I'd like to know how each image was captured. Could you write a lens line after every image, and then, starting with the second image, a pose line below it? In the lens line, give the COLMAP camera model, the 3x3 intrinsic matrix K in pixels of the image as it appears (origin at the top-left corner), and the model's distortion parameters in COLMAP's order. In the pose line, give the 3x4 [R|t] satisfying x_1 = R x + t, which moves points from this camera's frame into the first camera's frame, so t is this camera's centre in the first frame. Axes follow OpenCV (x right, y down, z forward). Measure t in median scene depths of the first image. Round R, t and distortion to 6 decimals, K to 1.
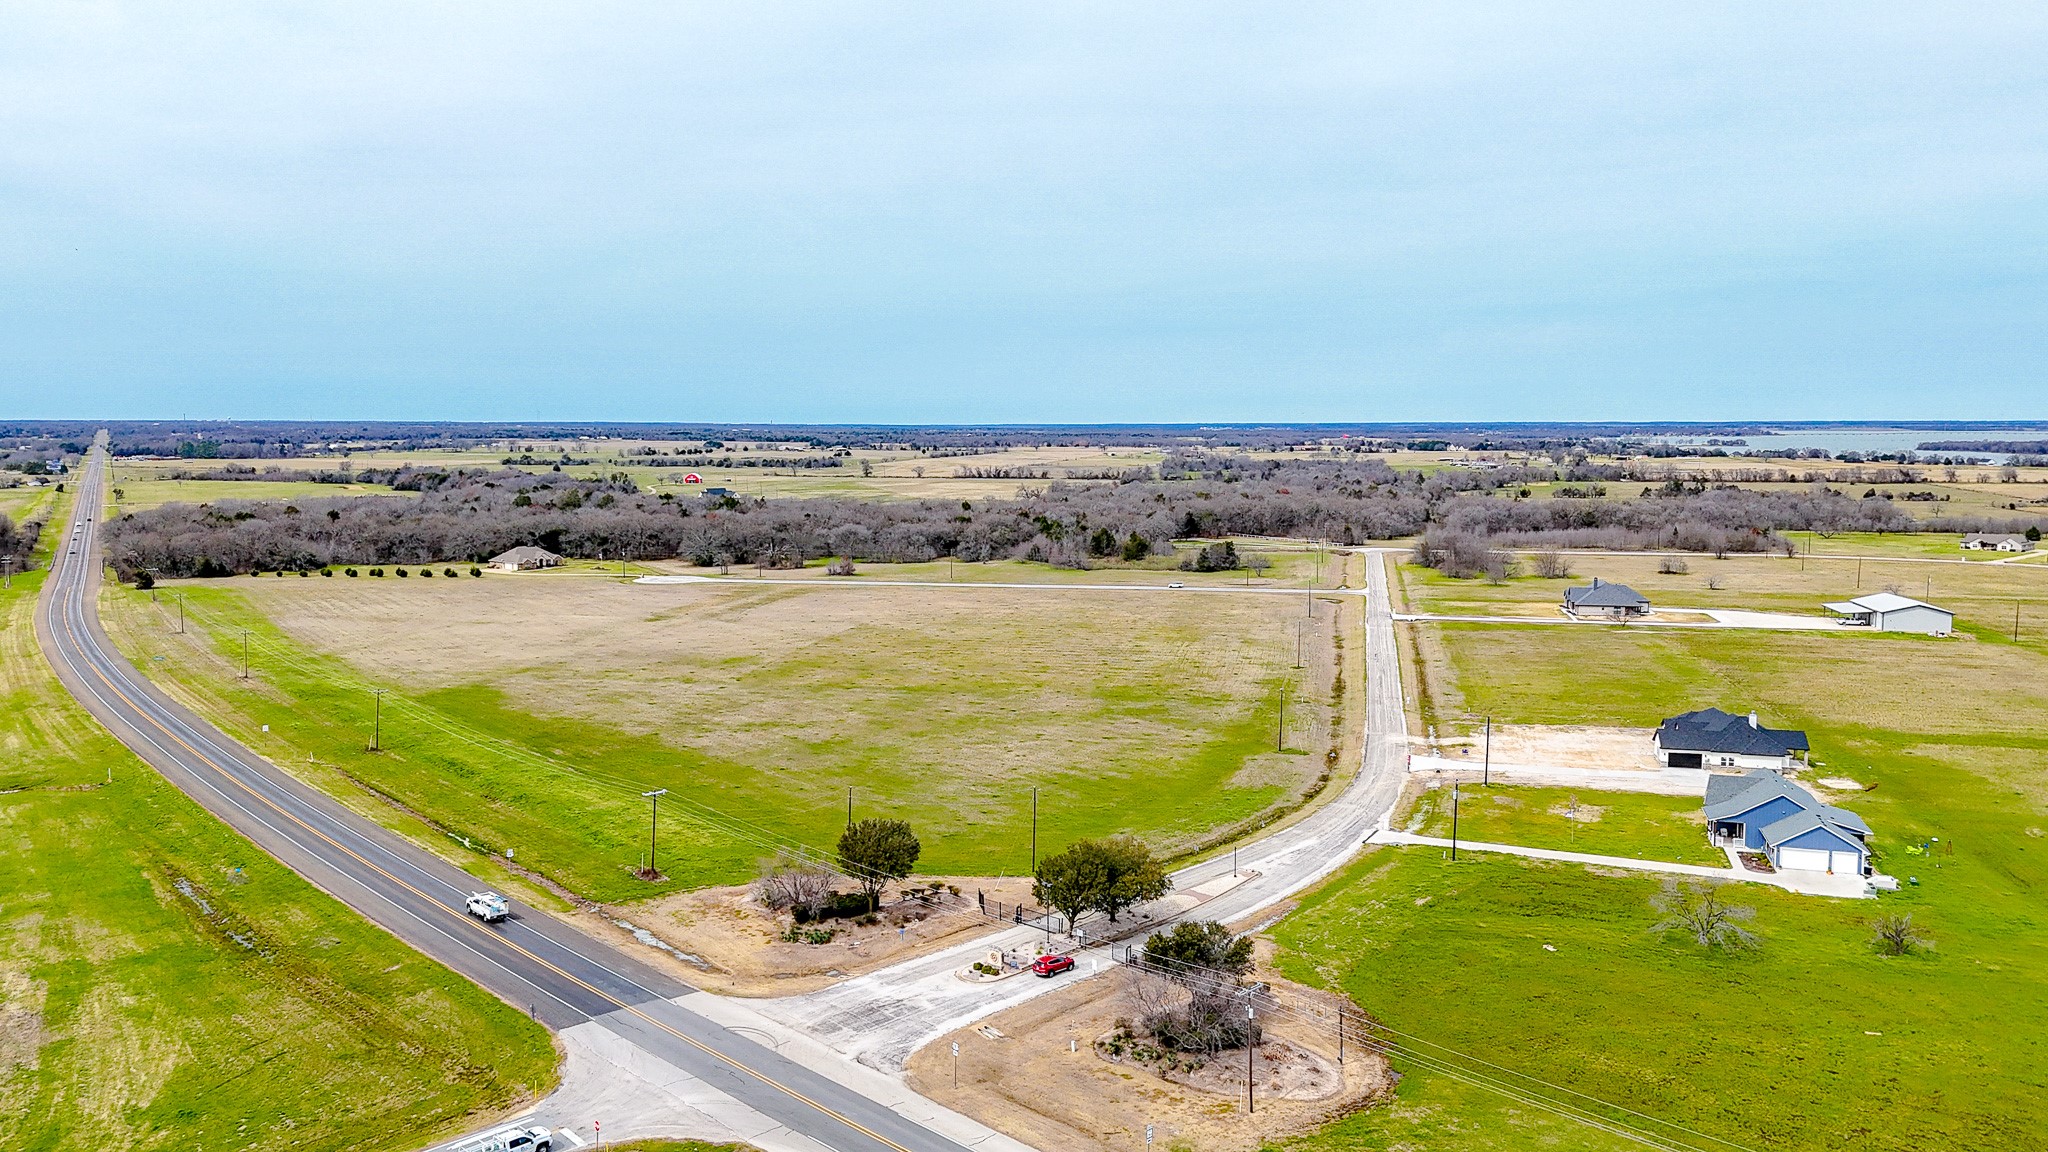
lens RADIAL K [[1517.7, 0, 1034.6], [0, 1517.7, 590.3], [0, 0, 1]] dist [0.074433, -0.067795]
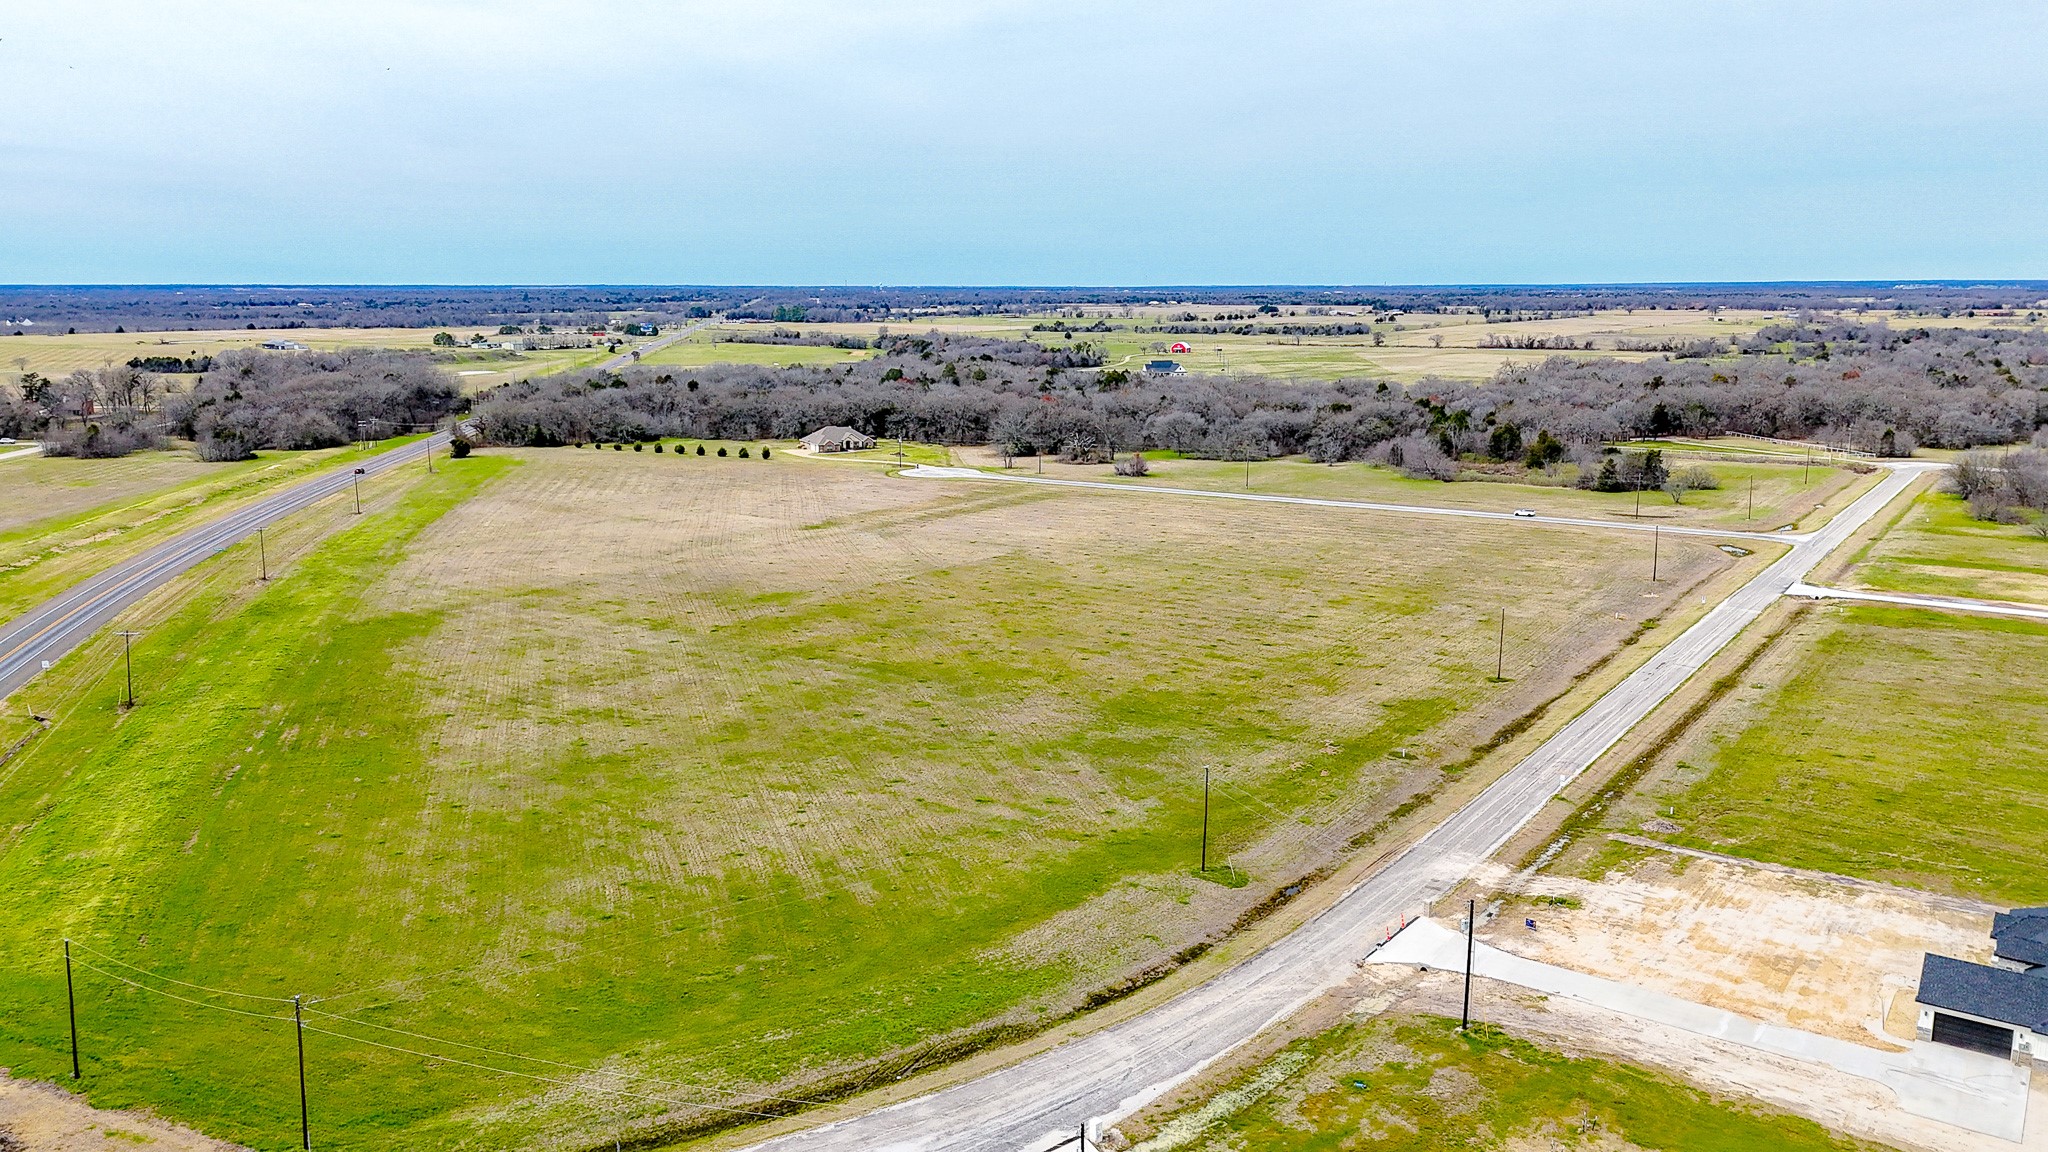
lens RADIAL K [[1517.7, 0, 1034.0], [0, 1517.7, 587.6], [0, 0, 1]] dist [0.074433, -0.067795]
pose [[0.921482, 0.074393, -0.381230, 0.125834], [-0.041208, 0.994672, 0.094496, -0.021538], [0.386228, -0.071366, 0.919638, 0.178635]]
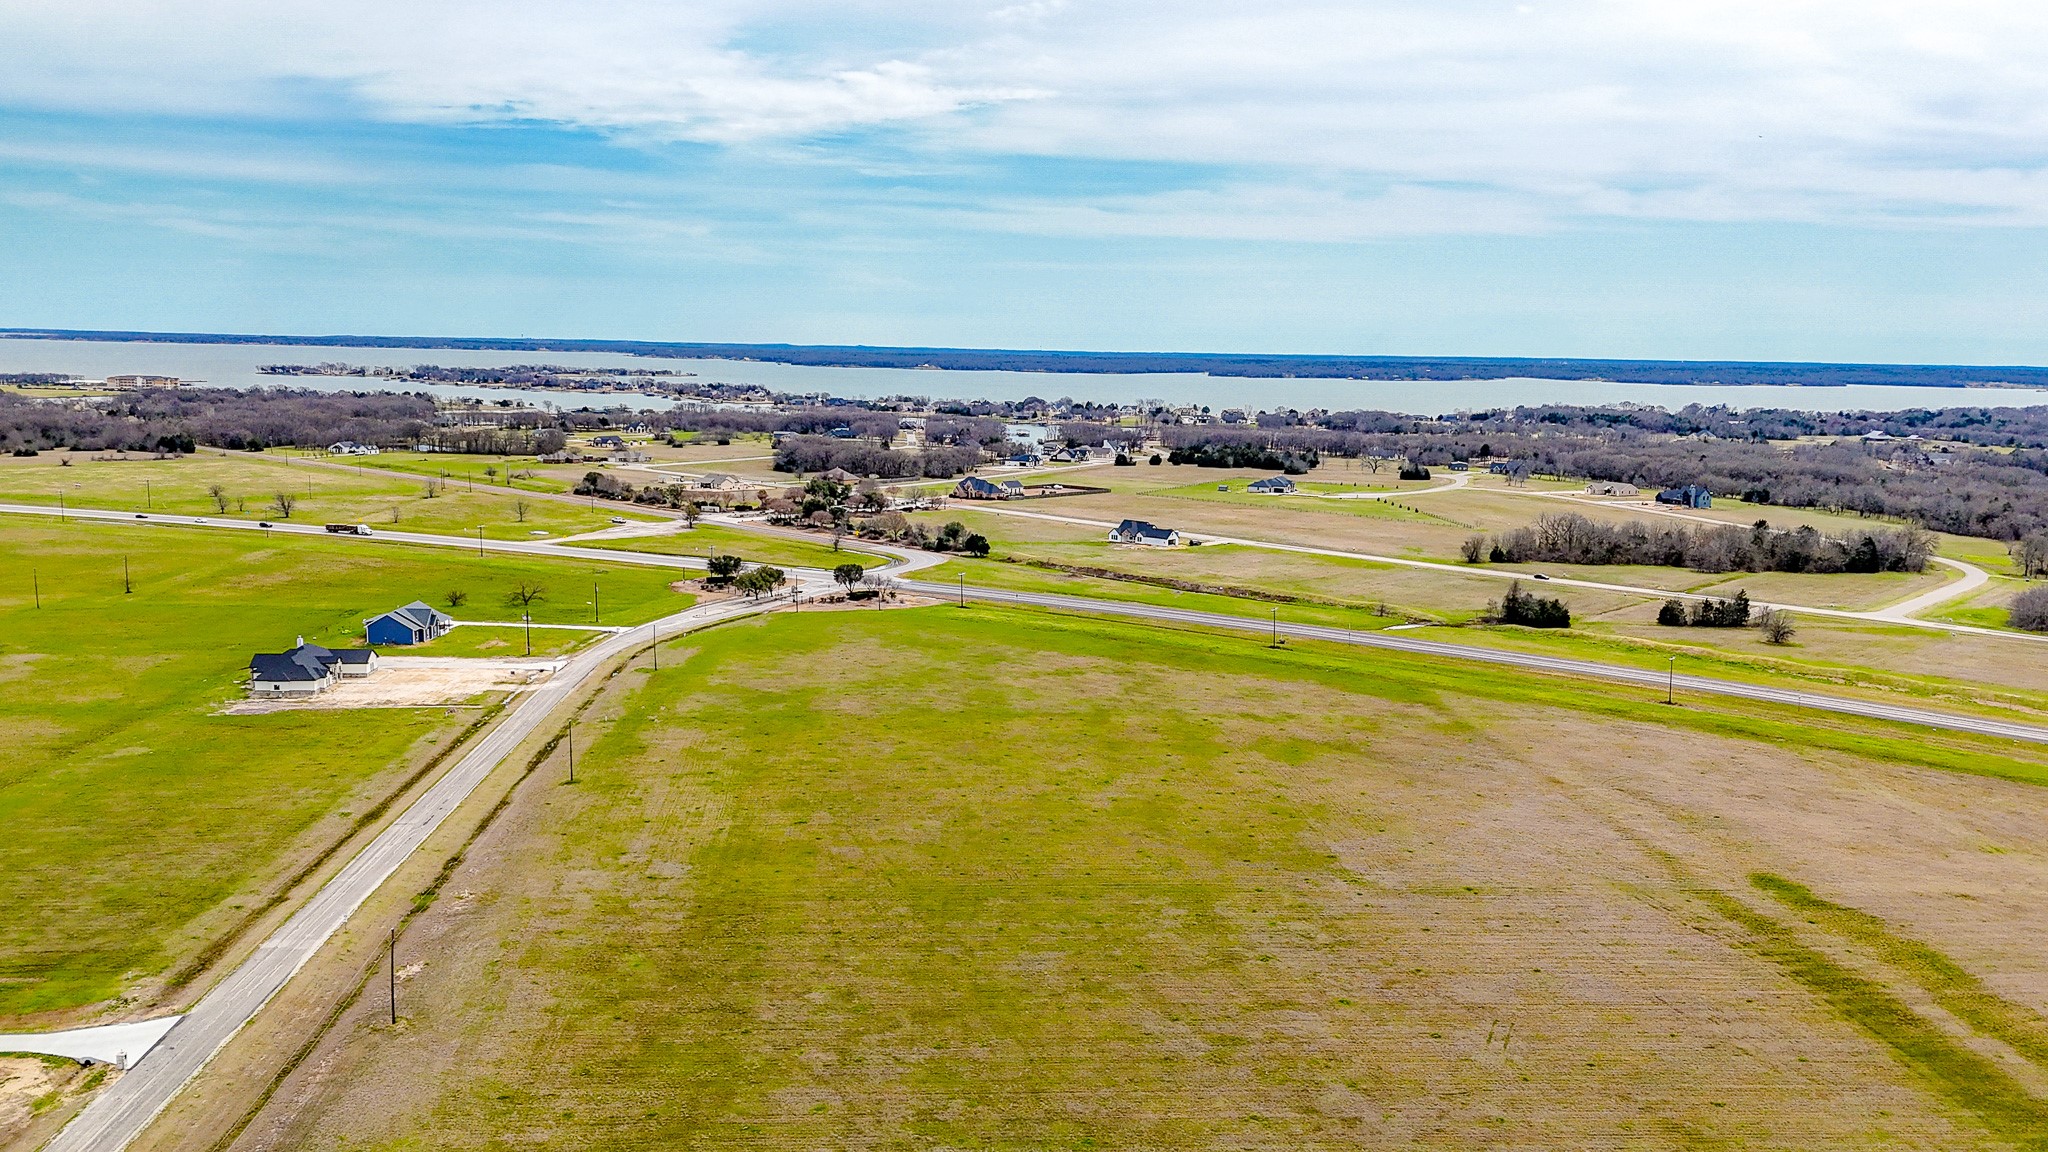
lens RADIAL K [[1517.7, 0, 1026.6], [0, 1517.7, 588.3], [0, 0, 1]] dist [0.074433, -0.067795]
pose [[-0.958395, 0.026805, -0.284184, 0.090941], [-0.050677, 0.963787, 0.261813, -0.133652], [0.280911, 0.265321, -0.922331, 0.926689]]
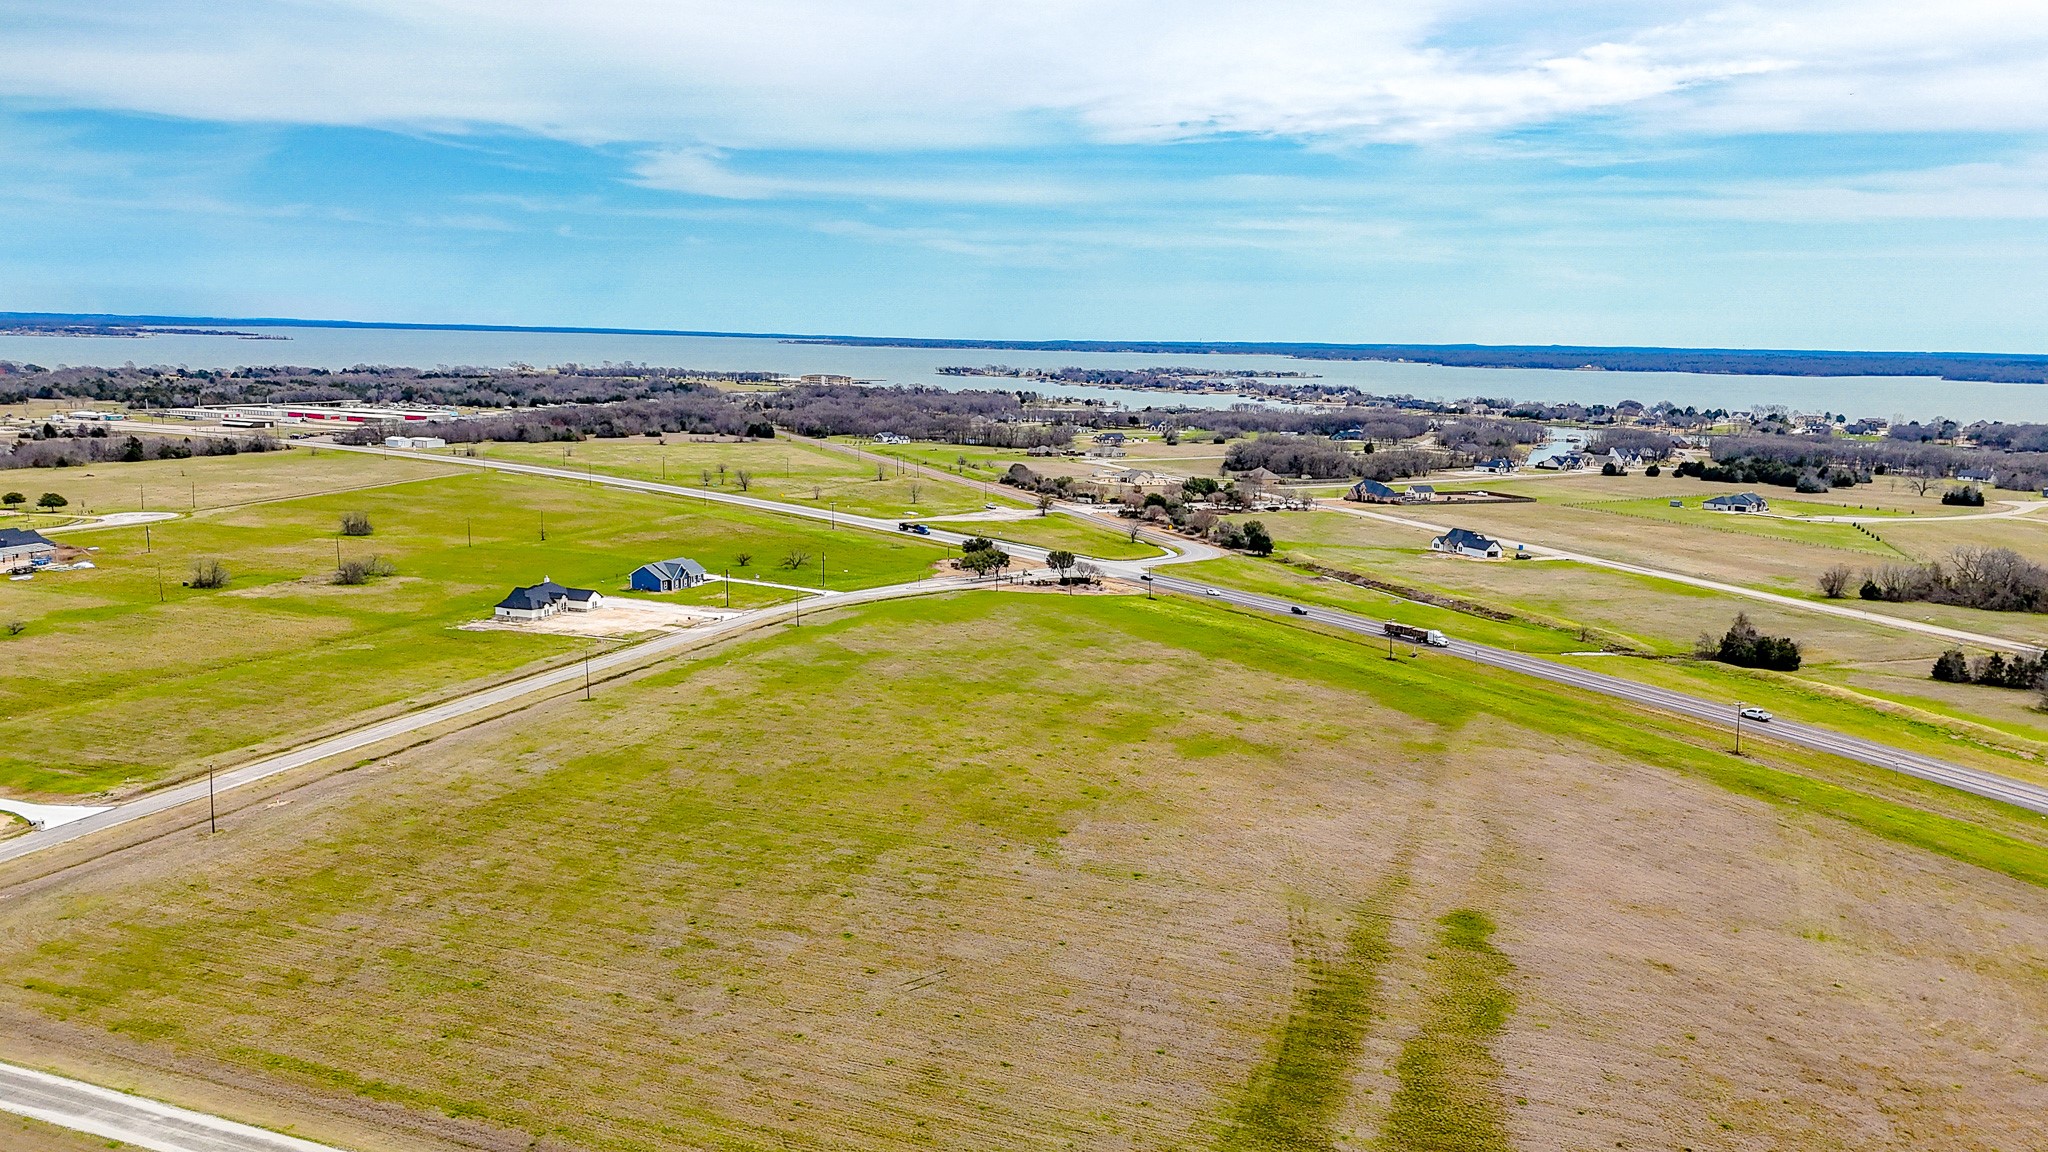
lens RADIAL K [[1517.7, 0, 1027.5], [0, 1517.7, 584.1], [0, 0, 1]] dist [0.074433, -0.067795]
pose [[-0.988387, -0.043915, 0.145472, -0.120318], [-0.003024, 0.962824, 0.270113, -0.144405], [-0.151926, 0.266536, -0.951776, 0.977751]]
